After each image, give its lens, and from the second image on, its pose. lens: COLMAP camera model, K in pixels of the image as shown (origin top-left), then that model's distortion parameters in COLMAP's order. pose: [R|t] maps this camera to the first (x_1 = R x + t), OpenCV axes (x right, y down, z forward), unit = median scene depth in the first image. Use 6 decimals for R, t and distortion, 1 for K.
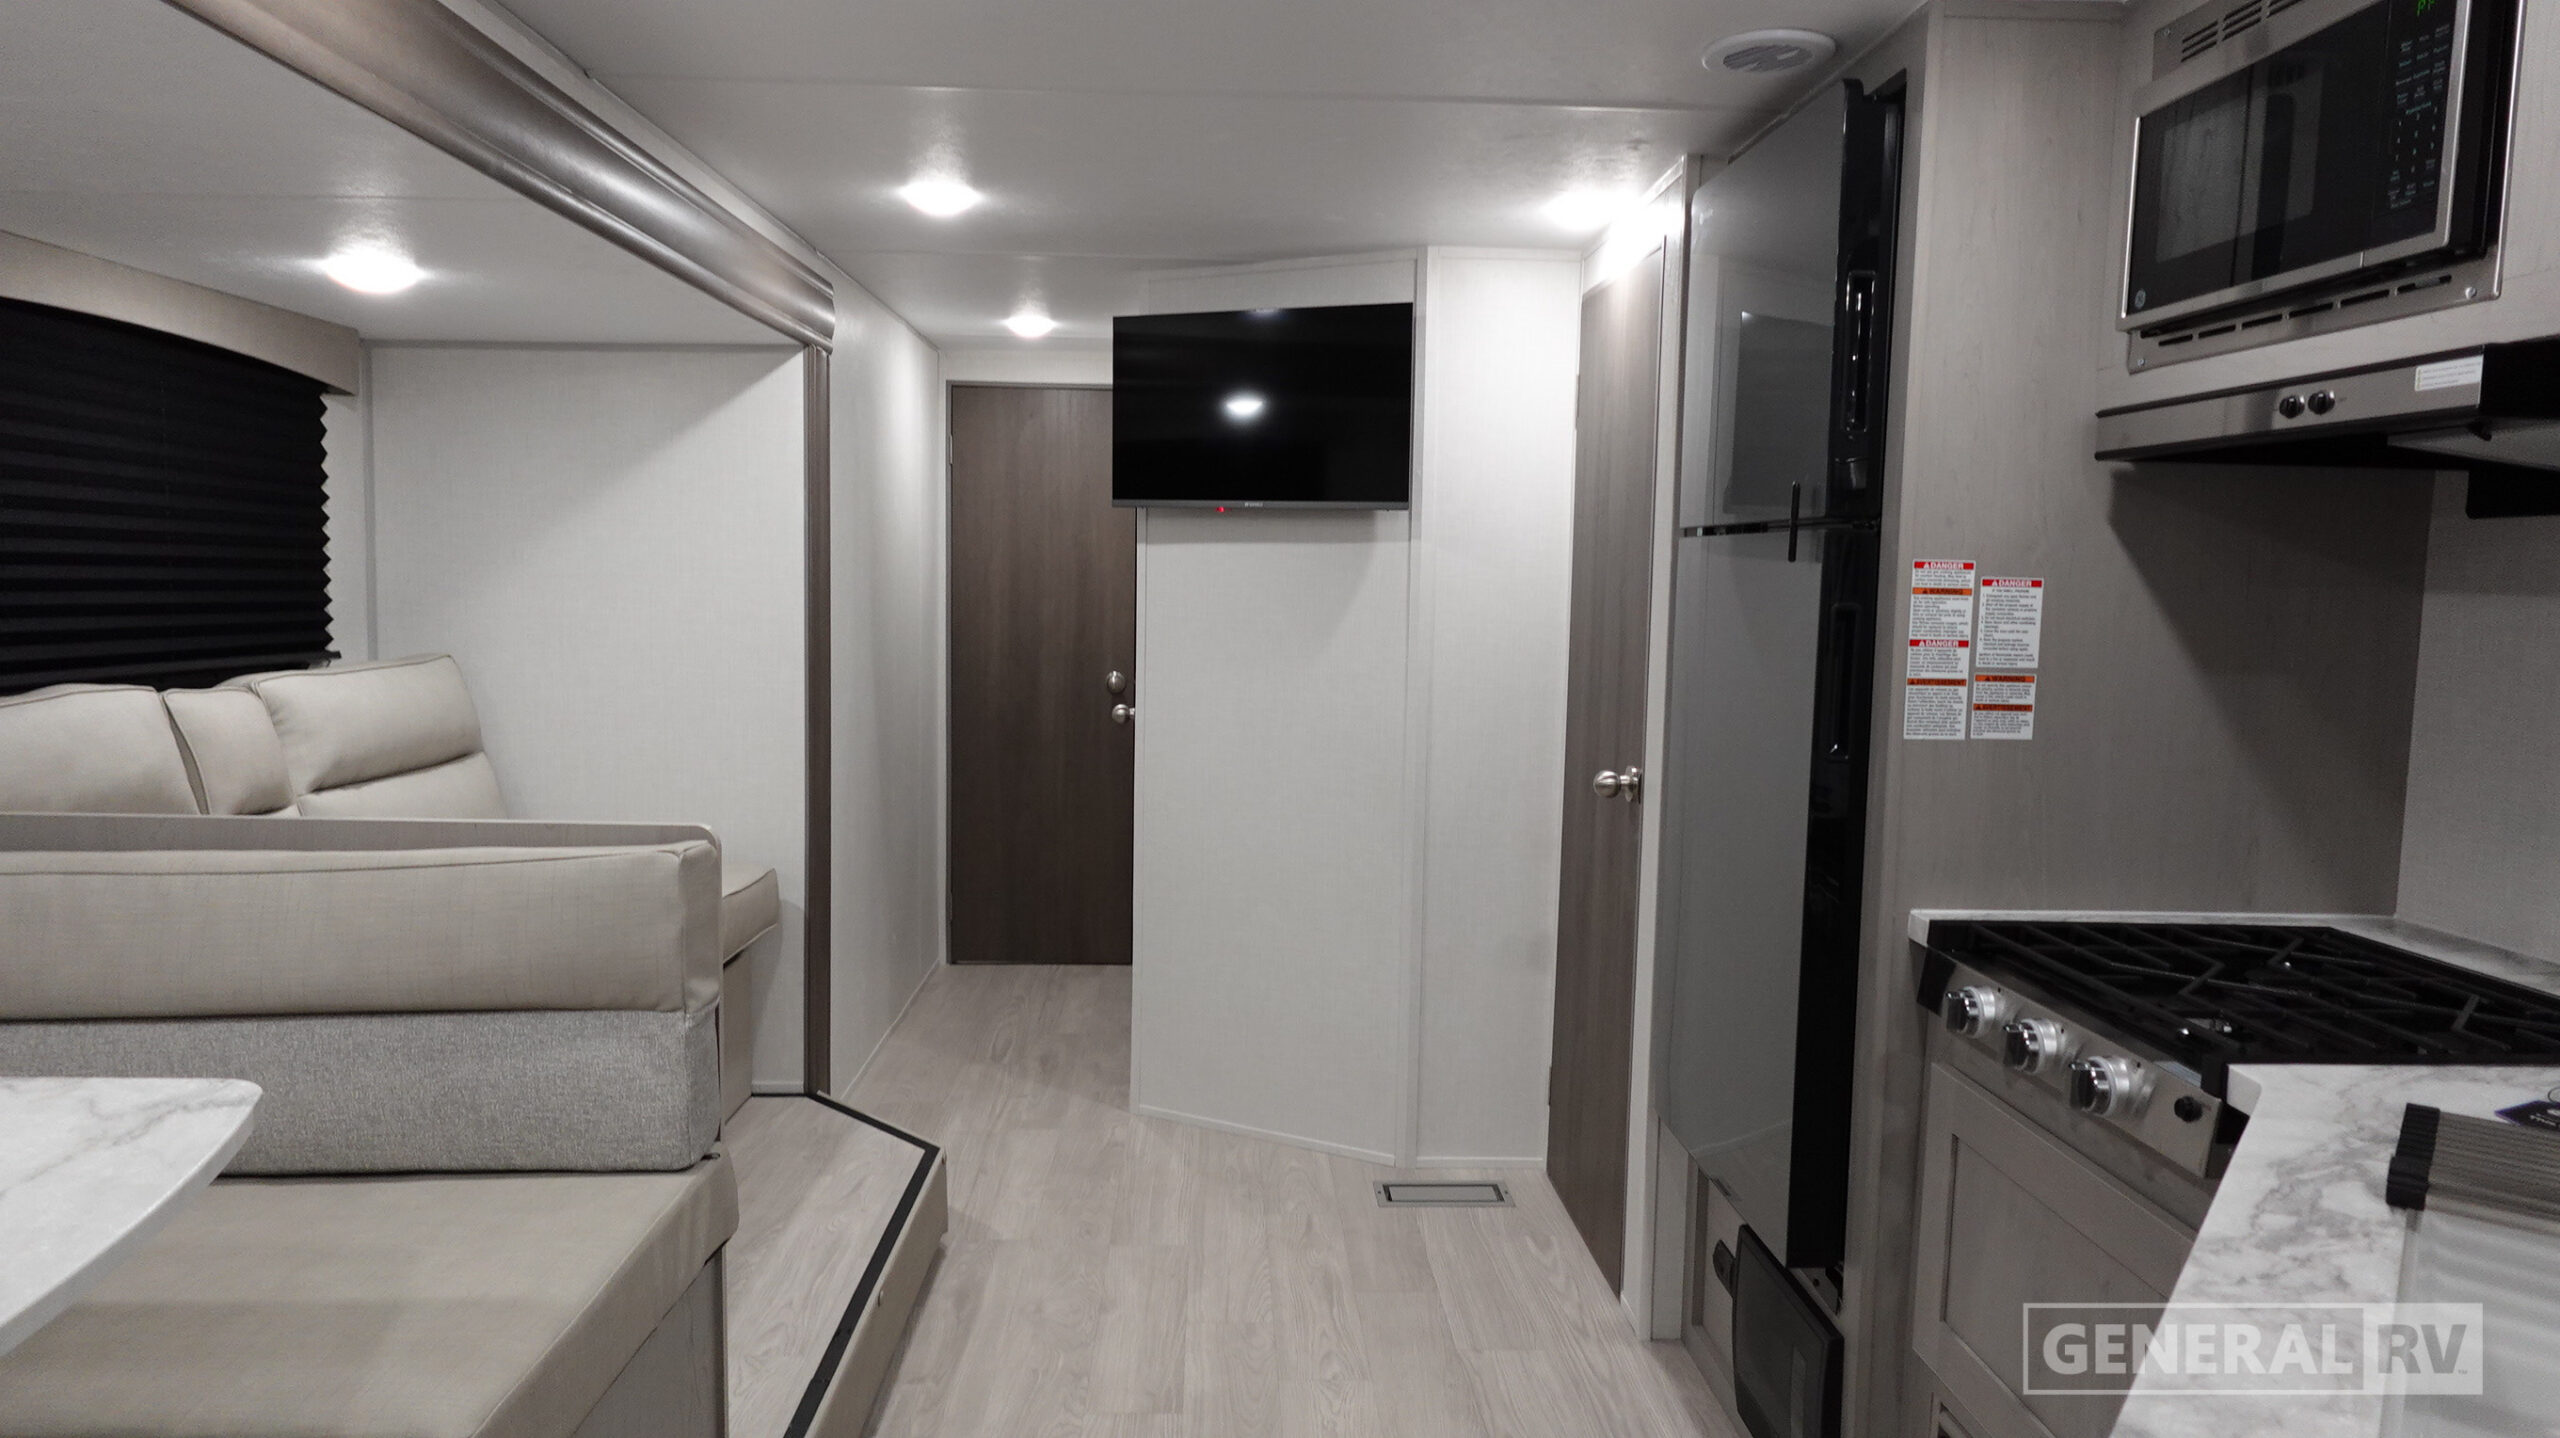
lens RADIAL K [[1590.1, 0, 1295.3], [0, 1590.1, 713.1], [0, 0, 1]] dist [0.010061, 0.002385]
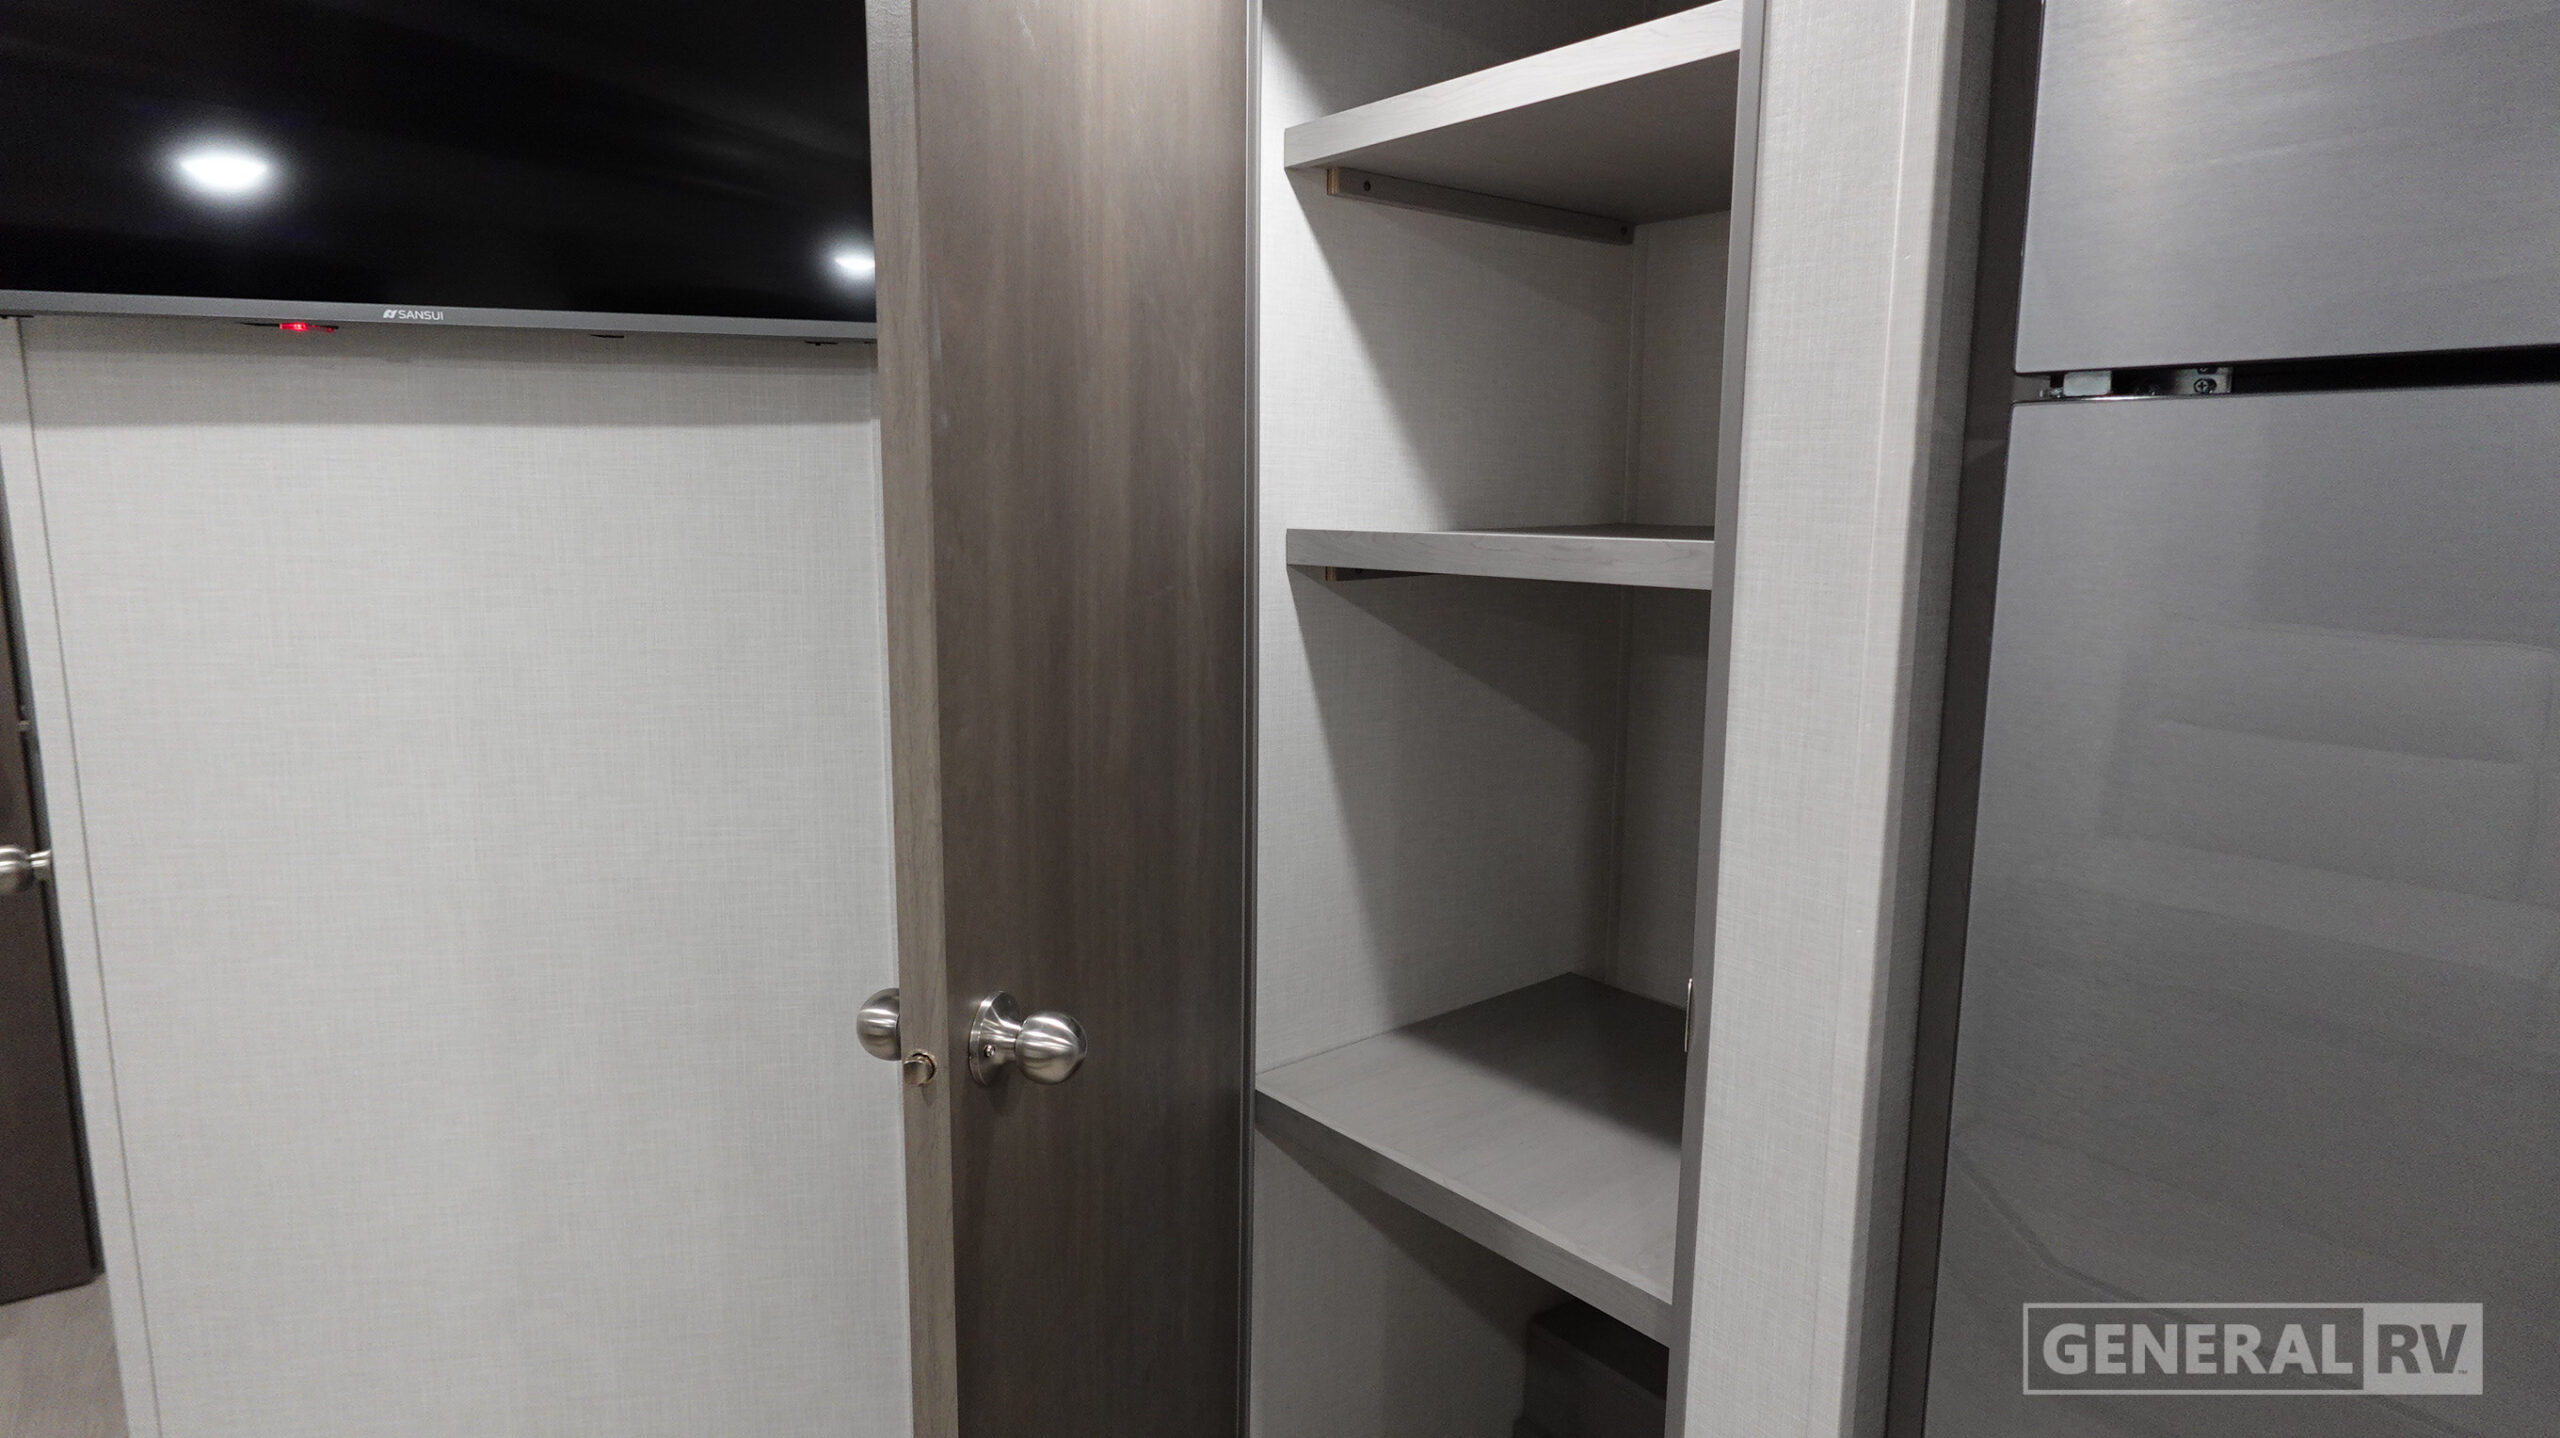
lens RADIAL K [[1474.3, 0, 1280.0], [0, 1474.3, 719.0], [0, 0, 1]] dist [0.002991, -0.000298]
pose [[0.819822, -0.107047, 0.562523, -0.140245], [0.062963, 0.993266, 0.097255, -0.138679], [-0.569146, -0.044313, 0.821041, 1.385498]]
